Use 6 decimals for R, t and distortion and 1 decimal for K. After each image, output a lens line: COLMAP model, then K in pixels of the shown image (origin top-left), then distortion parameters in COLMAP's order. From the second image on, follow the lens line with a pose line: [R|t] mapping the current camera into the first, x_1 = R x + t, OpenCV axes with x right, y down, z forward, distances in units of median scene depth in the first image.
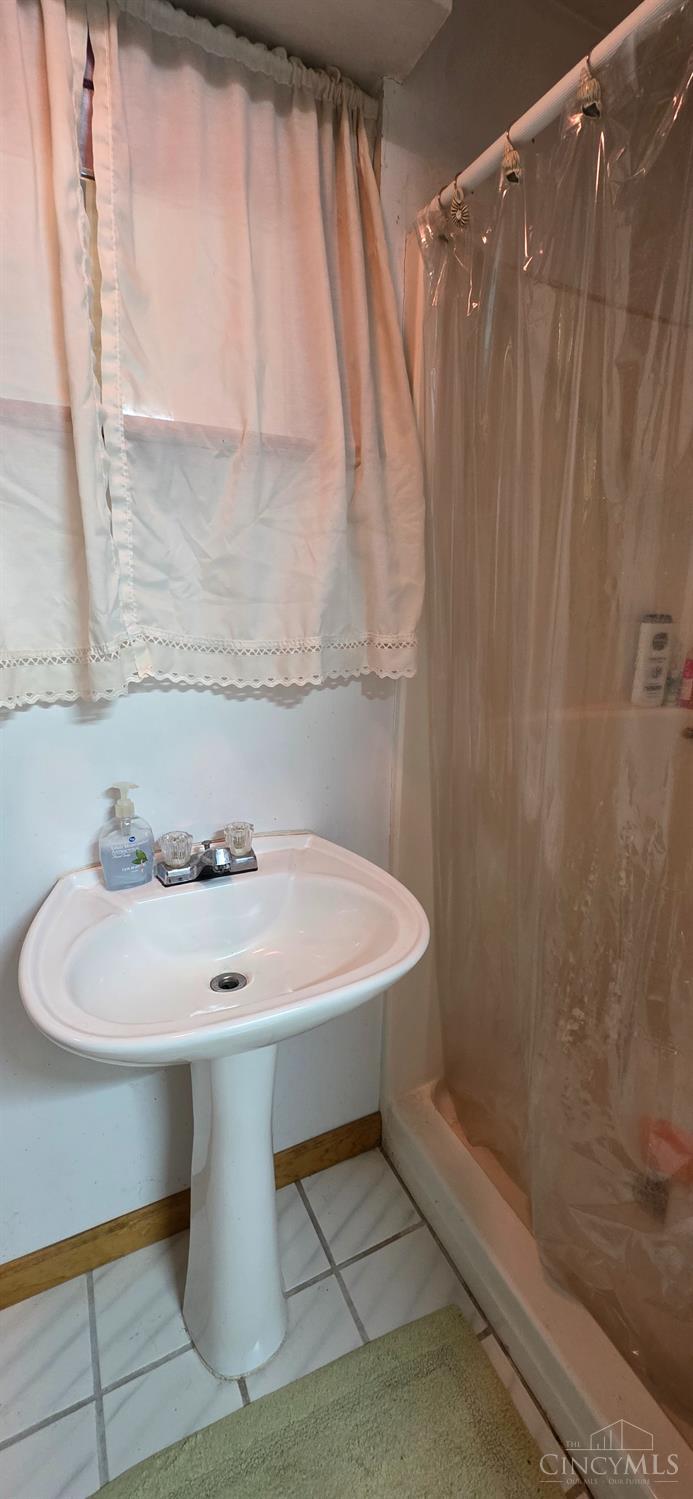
lens RADIAL K [[604.8, 0, 352.2], [0, 604.8, 742.8], [0, 0, 1]] dist [-0.002591, 0.000638]
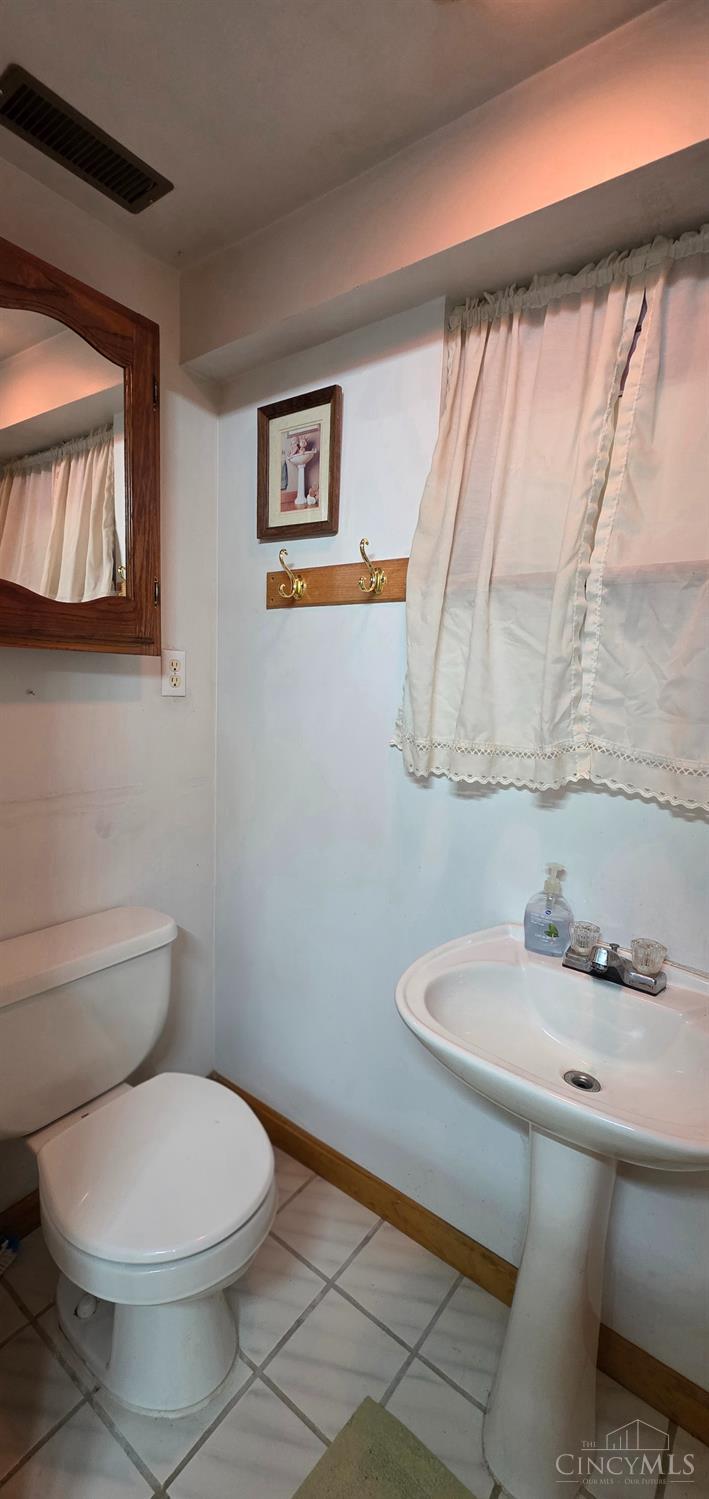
lens RADIAL K [[615.1, 0, 361.0], [0, 615.1, 754.6], [0, 0, 1]] dist [-0.001806, -0.000271]
pose [[0.435698, 0.108027, -0.893587, 0.519790], [-0.256332, 0.966555, -0.008135, -0.033580], [0.862822, 0.232600, 0.448816, 0.087702]]
